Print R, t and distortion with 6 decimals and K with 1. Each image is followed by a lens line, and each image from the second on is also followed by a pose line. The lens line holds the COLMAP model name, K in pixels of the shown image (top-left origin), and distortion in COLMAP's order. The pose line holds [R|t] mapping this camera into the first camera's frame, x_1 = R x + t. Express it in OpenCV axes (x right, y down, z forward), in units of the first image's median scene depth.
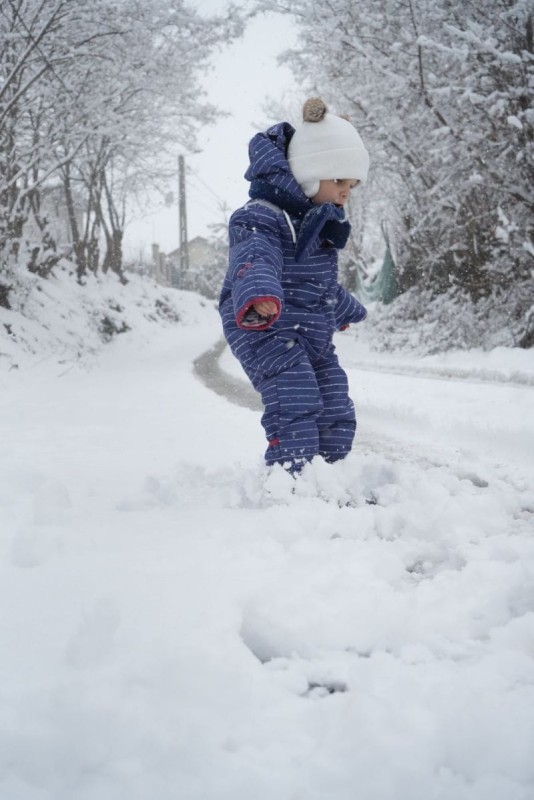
lens RADIAL K [[1142.3, 0, 271.0], [0, 1142.3, 400.3], [0, 0, 1]] dist [0.048847, 0.000000]
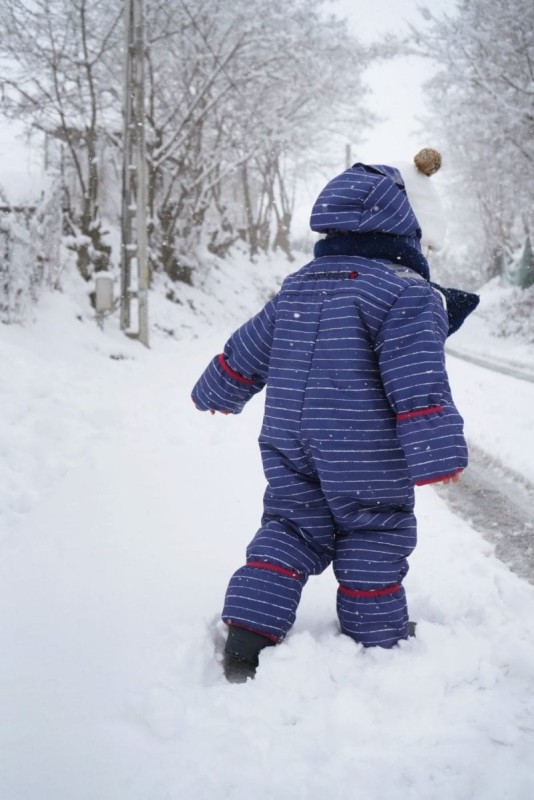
lens RADIAL K [[1142.3, 0, 259.6], [0, 1142.3, 387.2], [0, 0, 1]] dist [0.048847, 0.000000]
pose [[0.986727, 0.043009, -0.156586, 0.022855], [-0.039859, 0.998936, 0.023203, -0.004554], [0.157417, -0.016654, 0.987392, -0.117270]]
